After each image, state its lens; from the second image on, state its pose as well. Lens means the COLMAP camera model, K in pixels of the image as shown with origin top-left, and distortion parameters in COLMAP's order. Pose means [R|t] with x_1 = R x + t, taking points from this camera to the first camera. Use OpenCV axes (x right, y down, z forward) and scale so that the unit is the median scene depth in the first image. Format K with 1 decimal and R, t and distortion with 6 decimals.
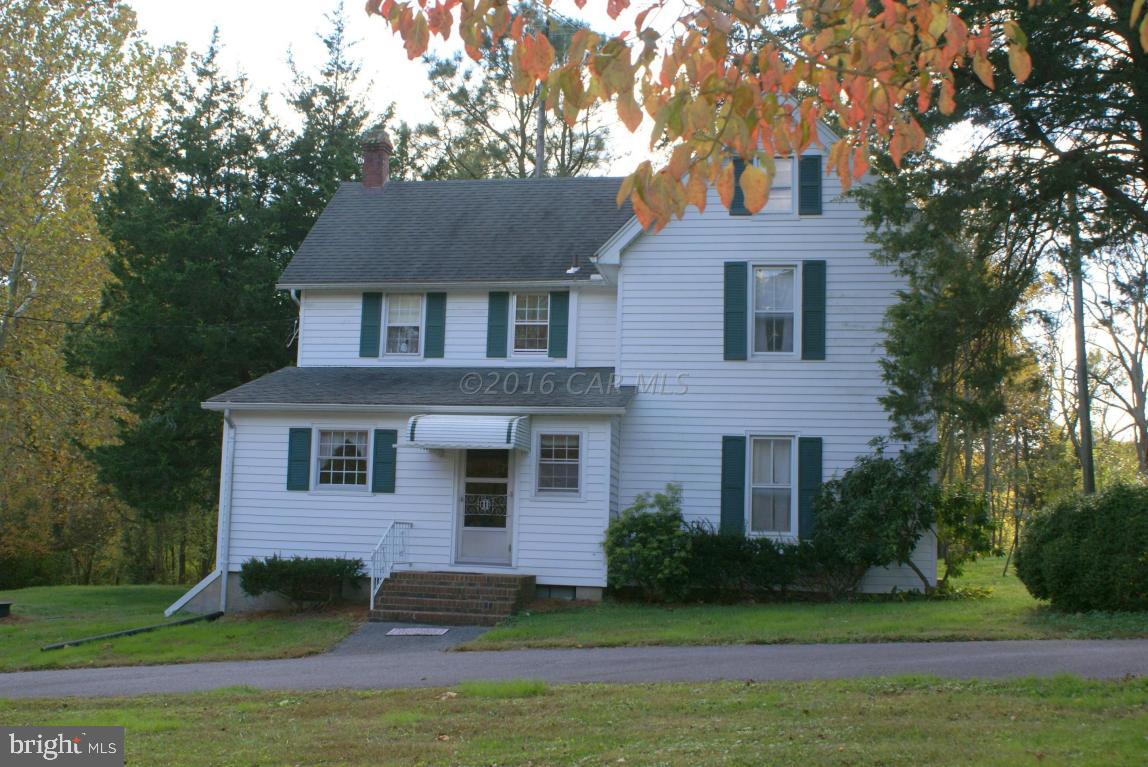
lens RADIAL K [[1287.9, 0, 574.0], [0, 1287.9, 383.5], [0, 0, 1]] dist [-0.009607, -0.006957]
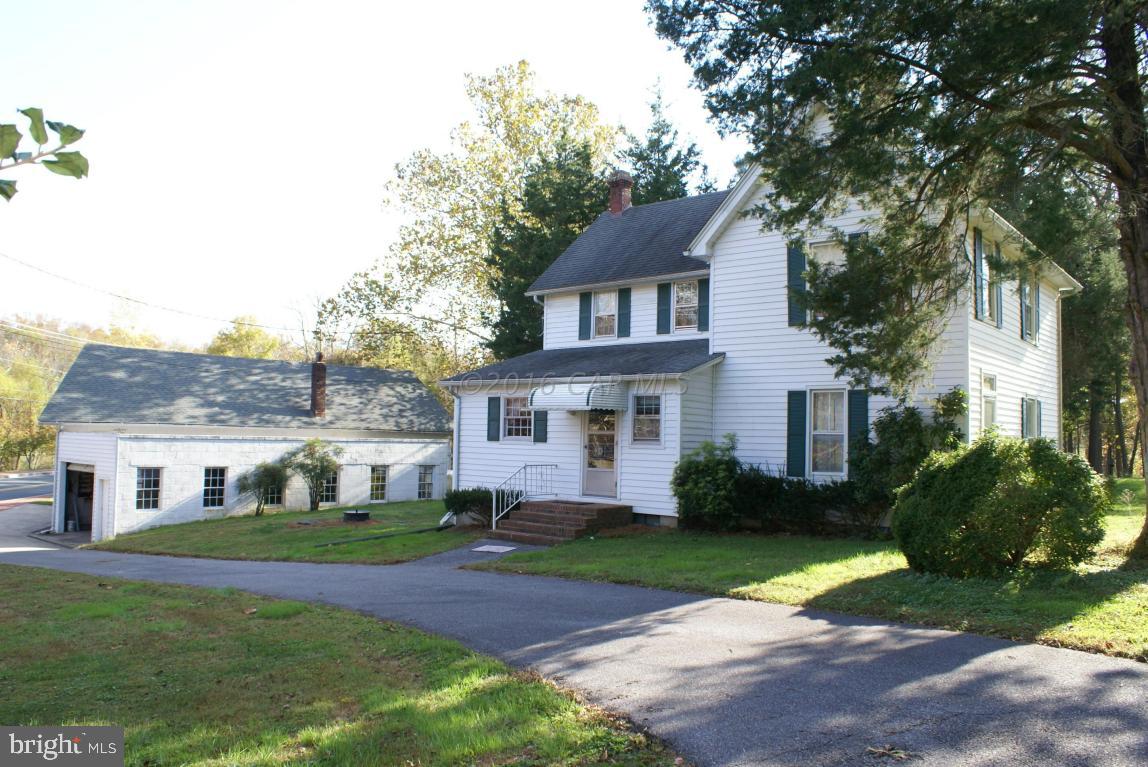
lens RADIAL K [[899.0, 0, 574.0], [0, 899.0, 383.5], [0, 0, 1]] dist [-0.081175, -0.001854]
pose [[0.869366, -0.042790, -0.492312, 0.350478], [0.064839, 0.997508, 0.027799, -0.001767], [0.489896, -0.056089, 0.869975, 0.188525]]
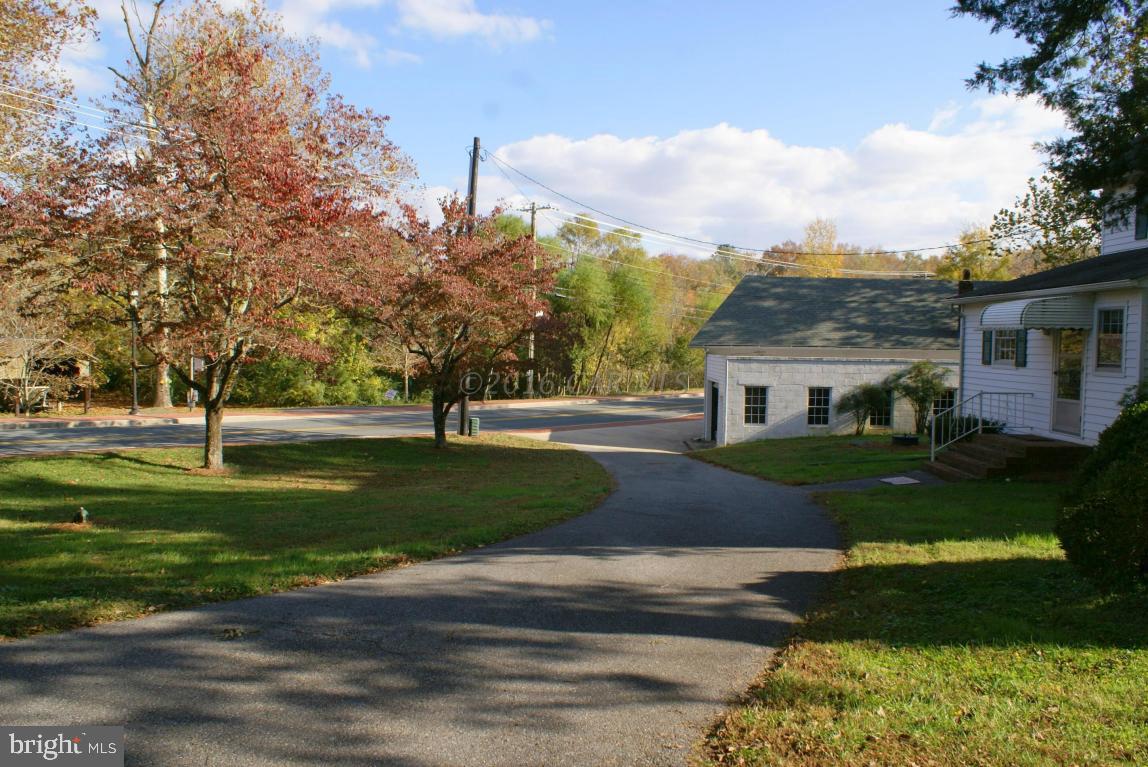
lens RADIAL K [[899.0, 0, 574.0], [0, 899.0, 383.5], [0, 0, 1]] dist [-0.081175, -0.001854]
pose [[0.188782, 0.016580, -0.981879, 0.557713], [0.106716, 0.993590, 0.037295, 0.025753], [0.976203, -0.111823, 0.185803, 0.442794]]
